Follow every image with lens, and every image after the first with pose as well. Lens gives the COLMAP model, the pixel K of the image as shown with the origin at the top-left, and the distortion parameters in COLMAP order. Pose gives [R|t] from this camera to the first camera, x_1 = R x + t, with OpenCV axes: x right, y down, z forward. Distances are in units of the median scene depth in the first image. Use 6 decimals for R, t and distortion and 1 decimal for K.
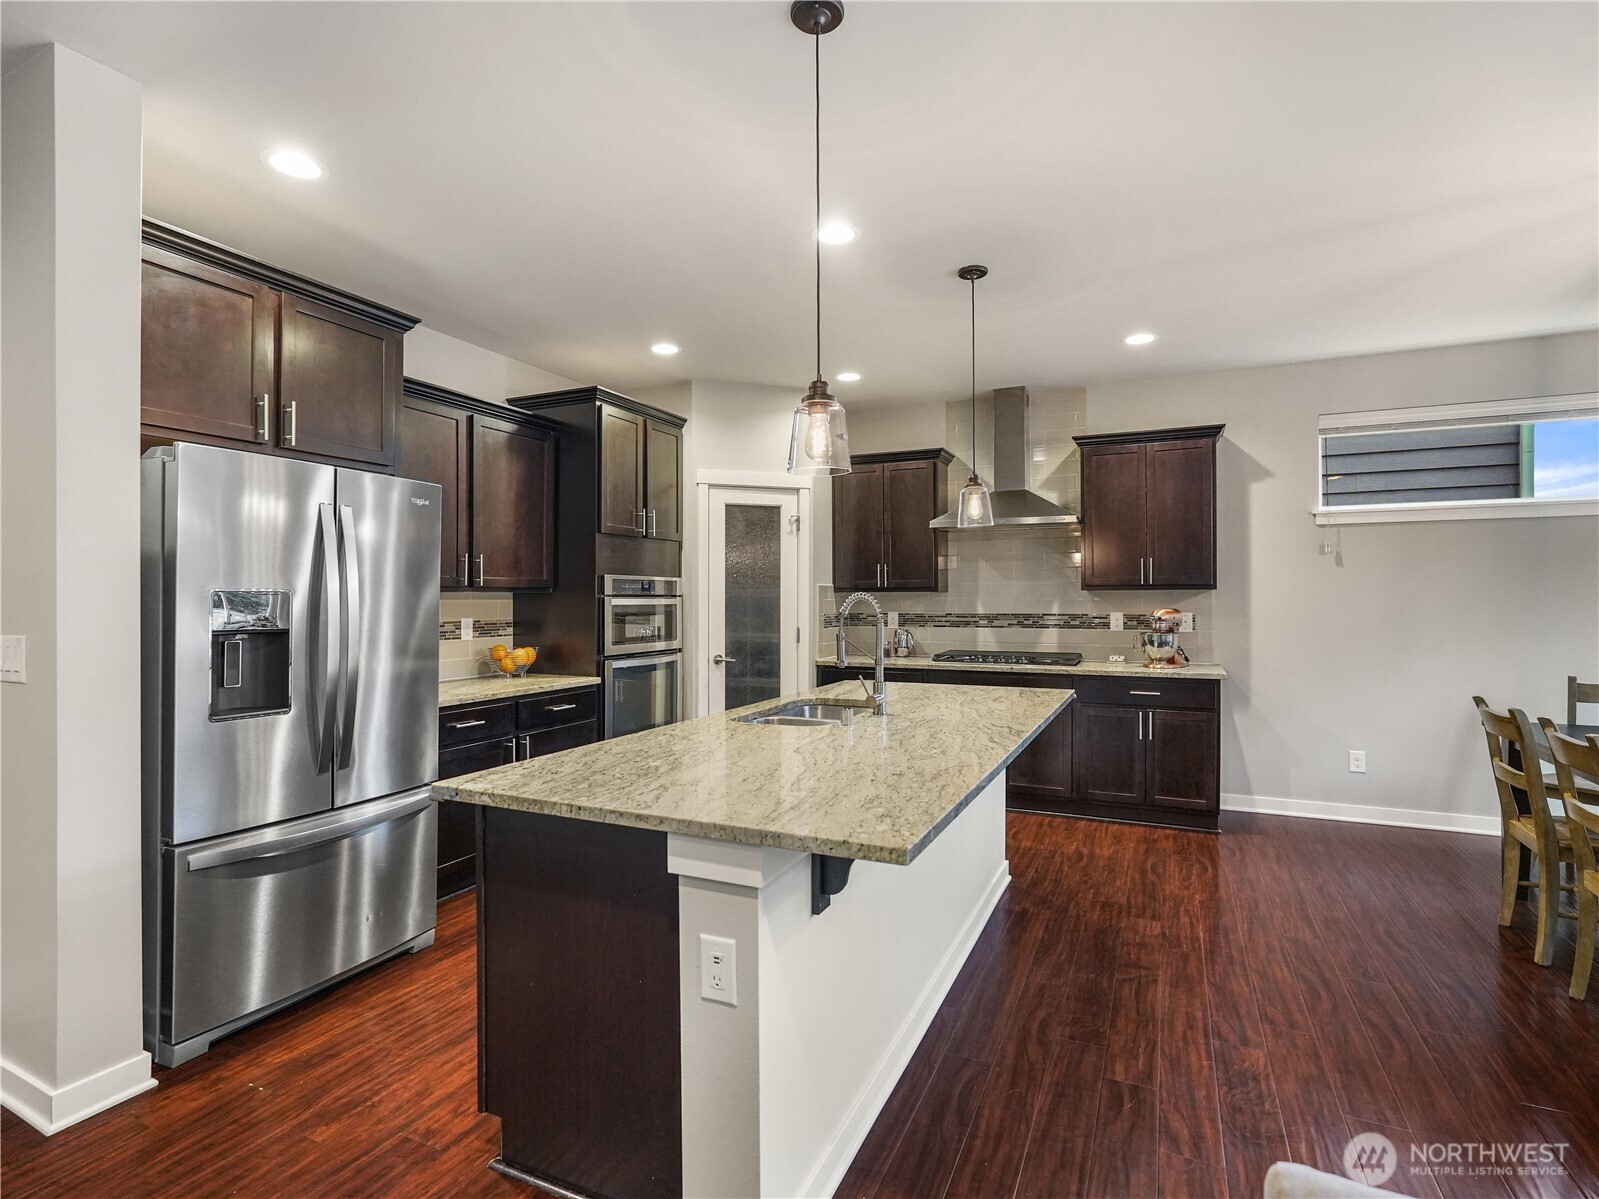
lens RADIAL K [[806.0, 0, 793.9], [0, 806.0, 601.1], [0, 0, 1]] dist [-0.015193, 0.009438]
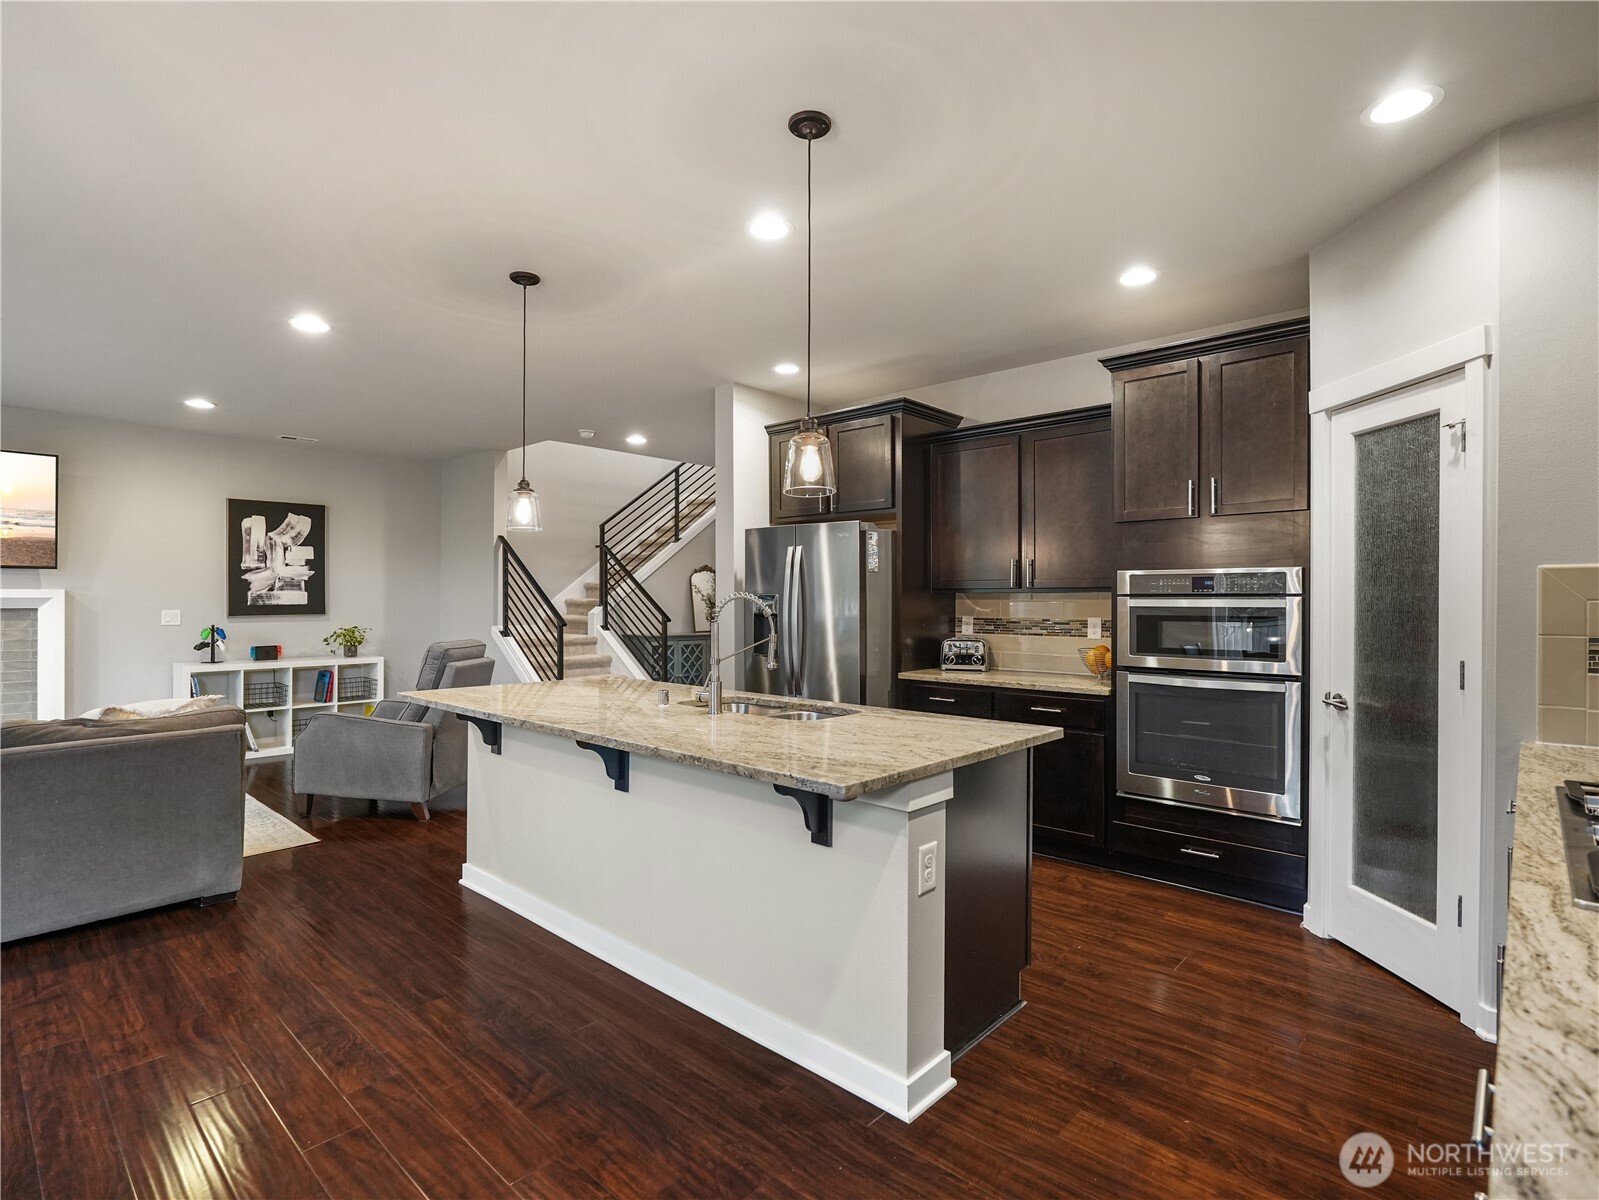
lens RADIAL K [[806.0, 0, 799.0], [0, 806.0, 601.2], [0, 0, 1]] dist [-0.015193, 0.009438]
pose [[-0.309784, 0.002791, -0.950803, 0.989684], [-0.003108, 0.999987, 0.003948, -0.004239], [0.950802, 0.004178, -0.309771, 1.356047]]
